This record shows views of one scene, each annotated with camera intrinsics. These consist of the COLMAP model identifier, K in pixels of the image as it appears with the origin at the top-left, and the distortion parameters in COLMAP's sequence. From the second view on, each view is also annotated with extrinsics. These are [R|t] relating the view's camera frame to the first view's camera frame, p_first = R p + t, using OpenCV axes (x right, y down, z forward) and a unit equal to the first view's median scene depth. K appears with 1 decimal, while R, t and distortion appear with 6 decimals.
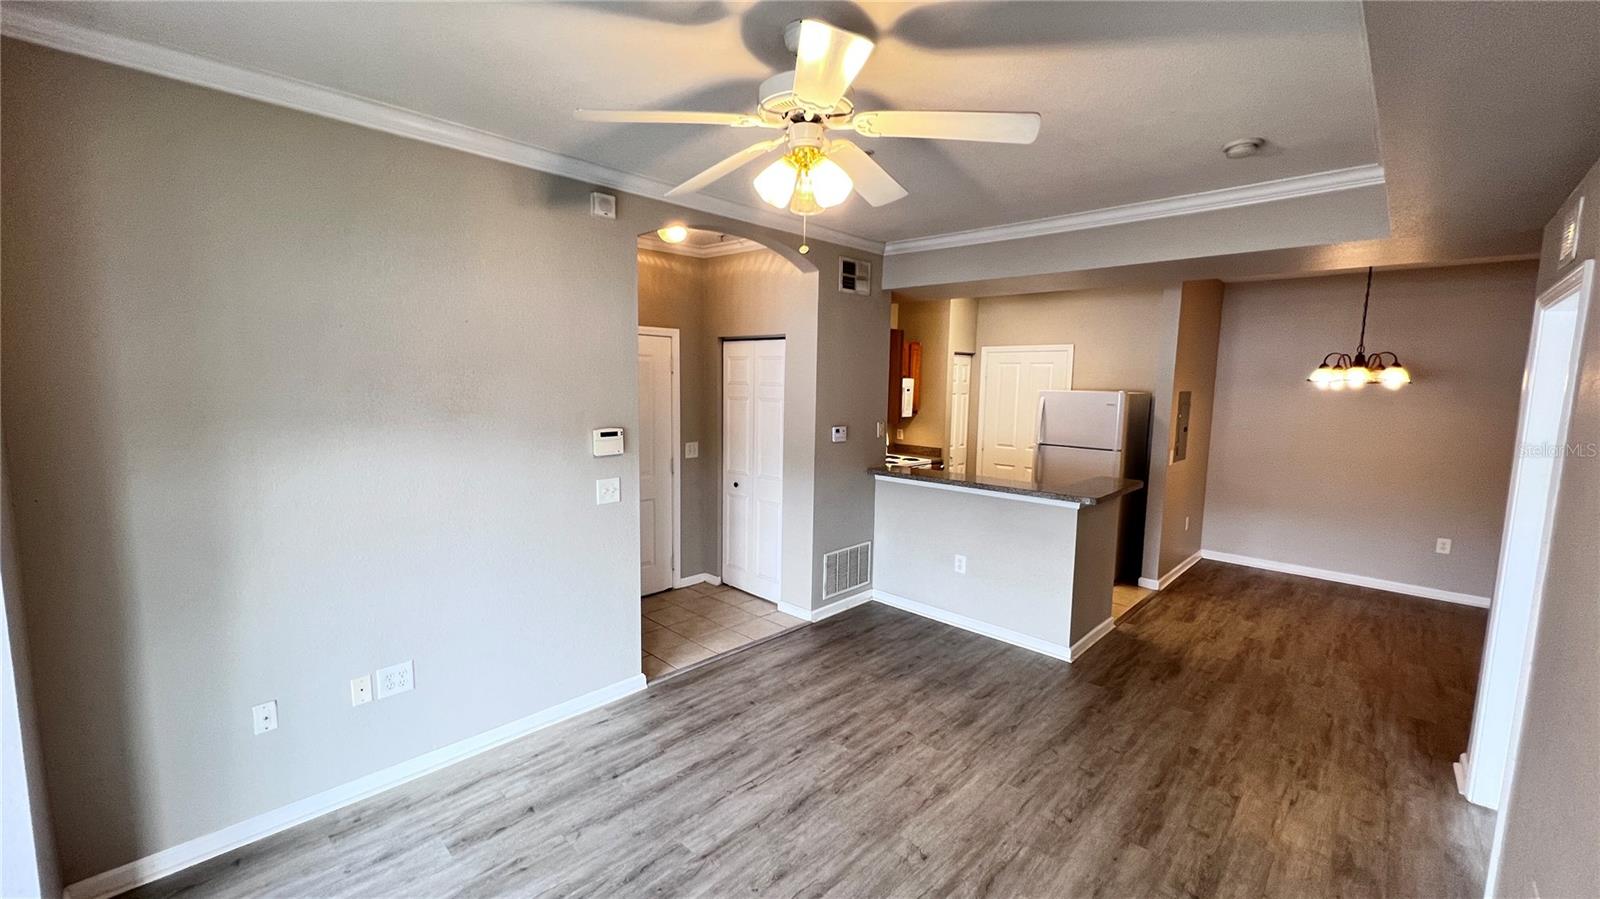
lens RADIAL K [[639.3, 0, 800.6], [0, 639.3, 453.2], [0, 0, 1]] dist [0.001651, 0.000040]
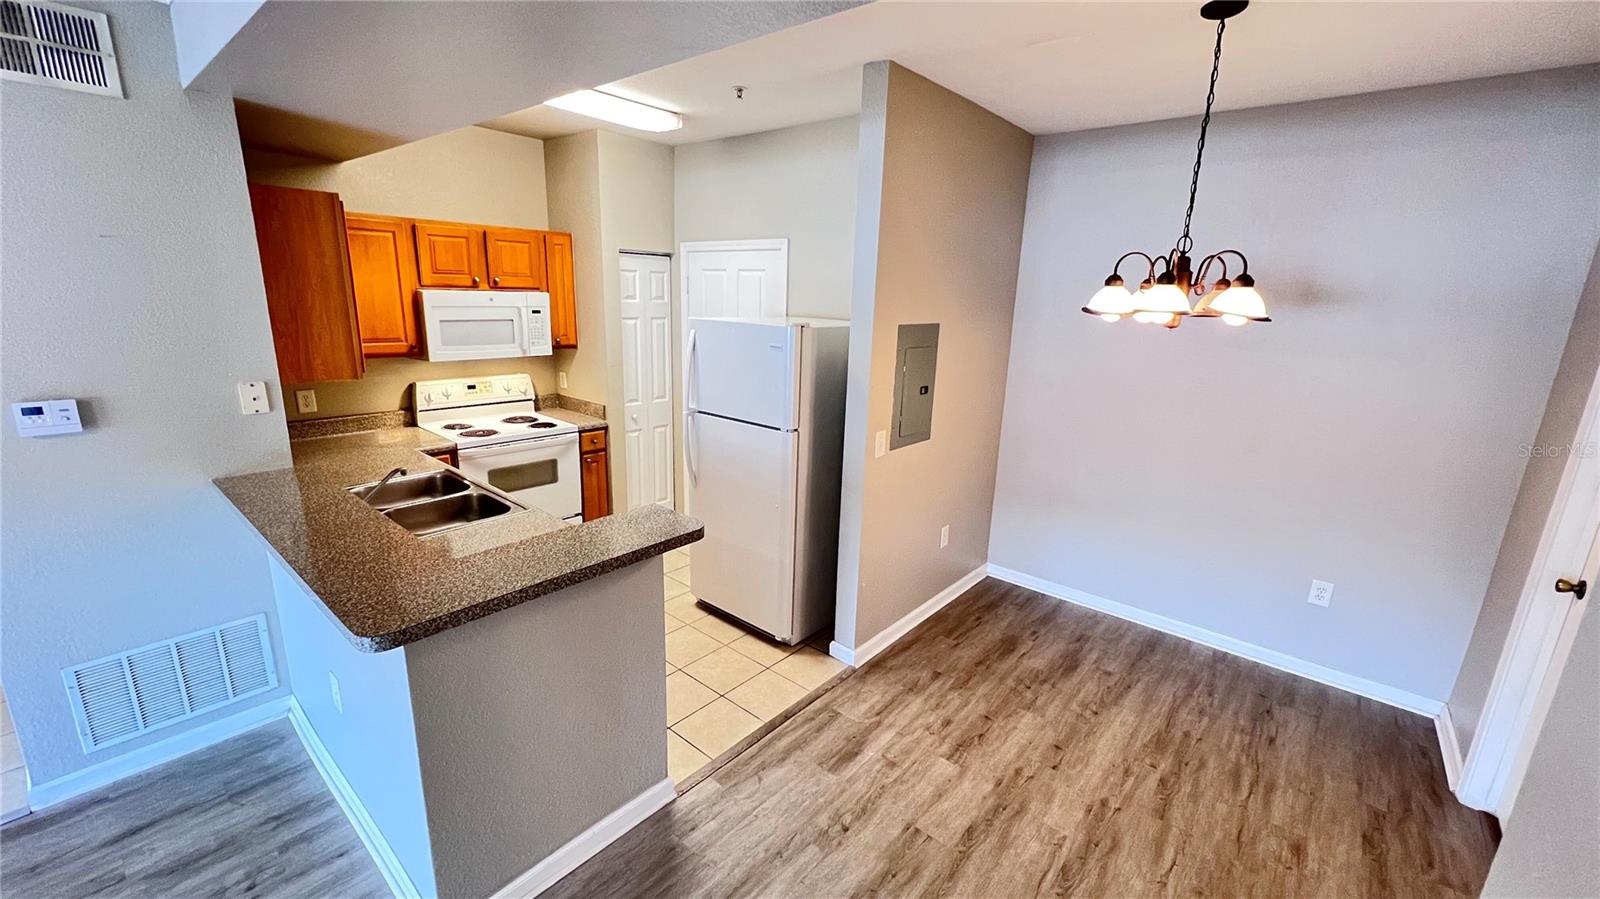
lens RADIAL K [[646.2, 0, 800.0], [0, 646.2, 449.5], [0, 0, 1]] dist [0.000690, -0.000046]
pose [[0.998389, 0.000543, 0.056737, 0.512548], [-0.007628, 0.992160, 0.124740, -0.062621], [-0.056224, -0.124971, 0.990566, 0.472183]]
